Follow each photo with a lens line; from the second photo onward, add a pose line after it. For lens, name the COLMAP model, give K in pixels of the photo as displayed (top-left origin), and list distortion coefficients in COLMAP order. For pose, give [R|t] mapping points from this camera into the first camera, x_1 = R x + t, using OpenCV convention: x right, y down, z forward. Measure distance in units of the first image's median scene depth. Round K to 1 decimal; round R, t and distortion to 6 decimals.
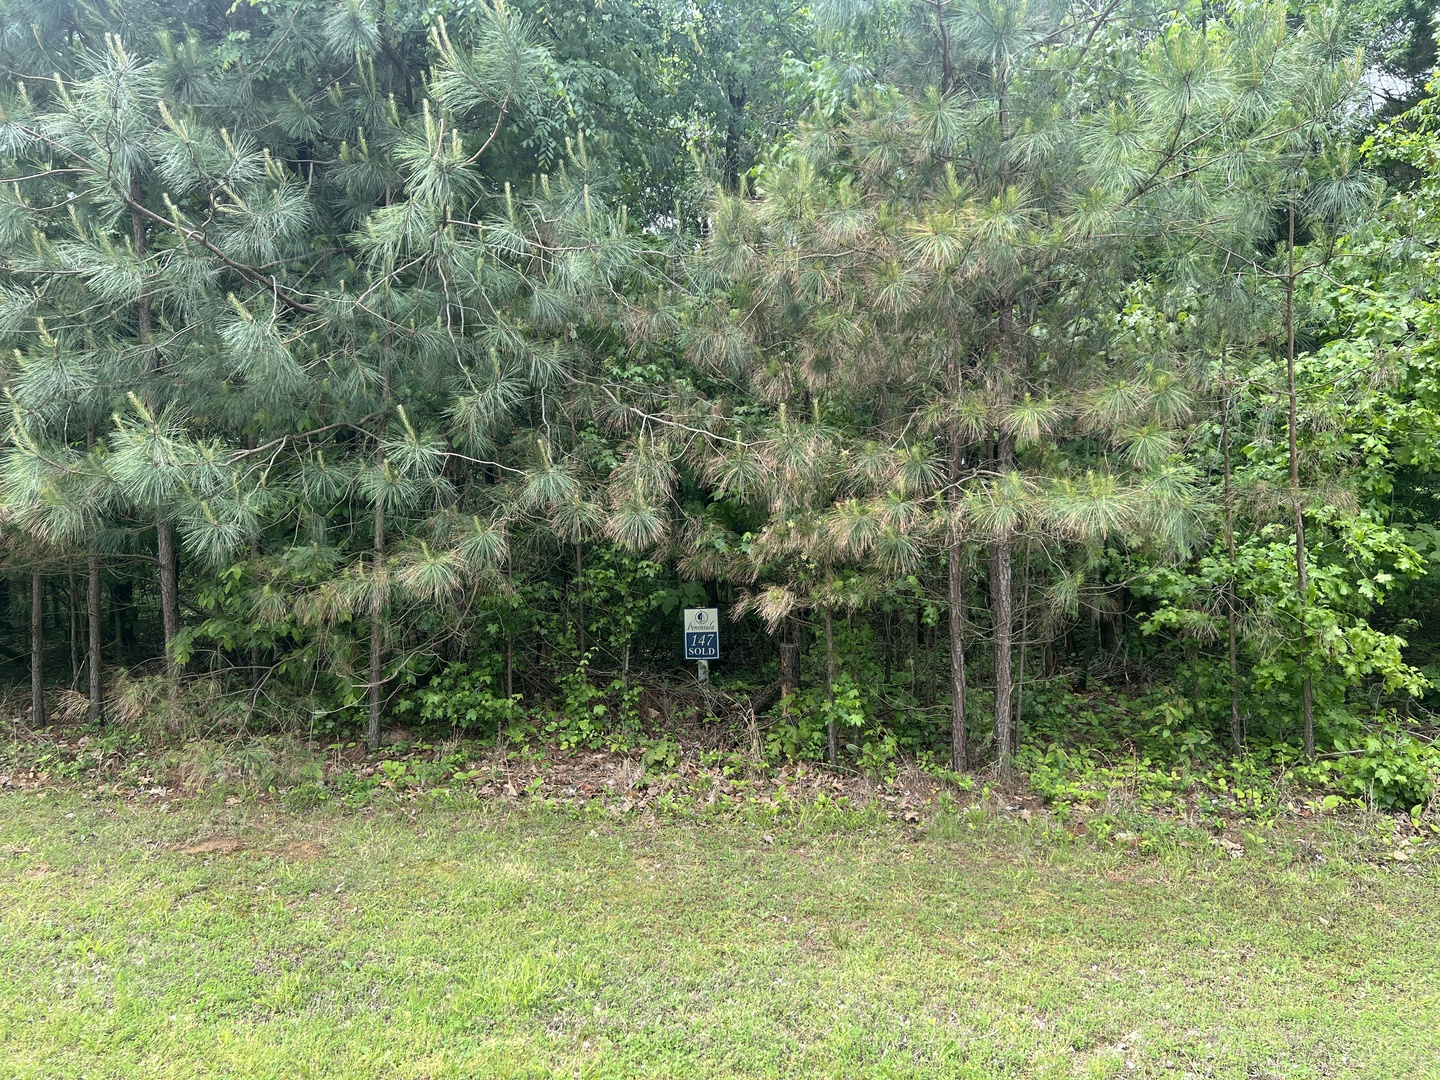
lens RADIAL K [[1063.0, 0, 715.9], [0, 1063.0, 544.7], [0, 0, 1]] dist [0.046652, -0.055739]
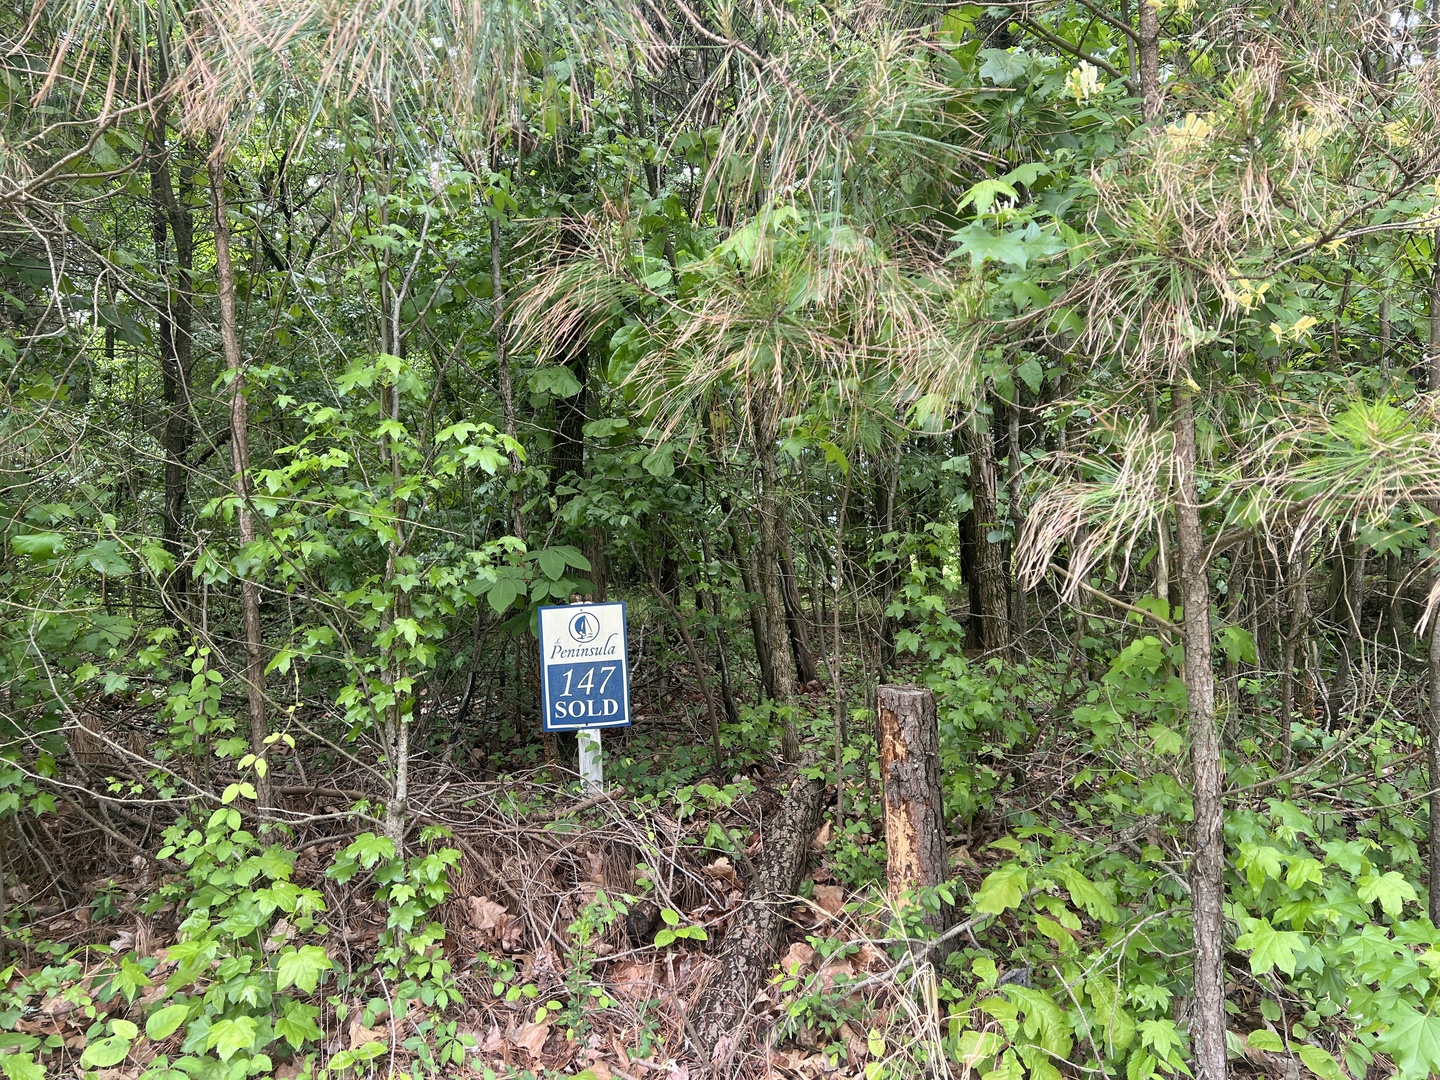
lens RADIAL K [[1063.0, 0, 716.4], [0, 1063.0, 546.6], [0, 0, 1]] dist [0.046652, -0.055739]
pose [[0.977531, -0.020662, 0.209776, -0.061175], [0.025356, 0.999484, -0.019707, 0.056964], [-0.209261, 0.024583, 0.977551, 0.712440]]
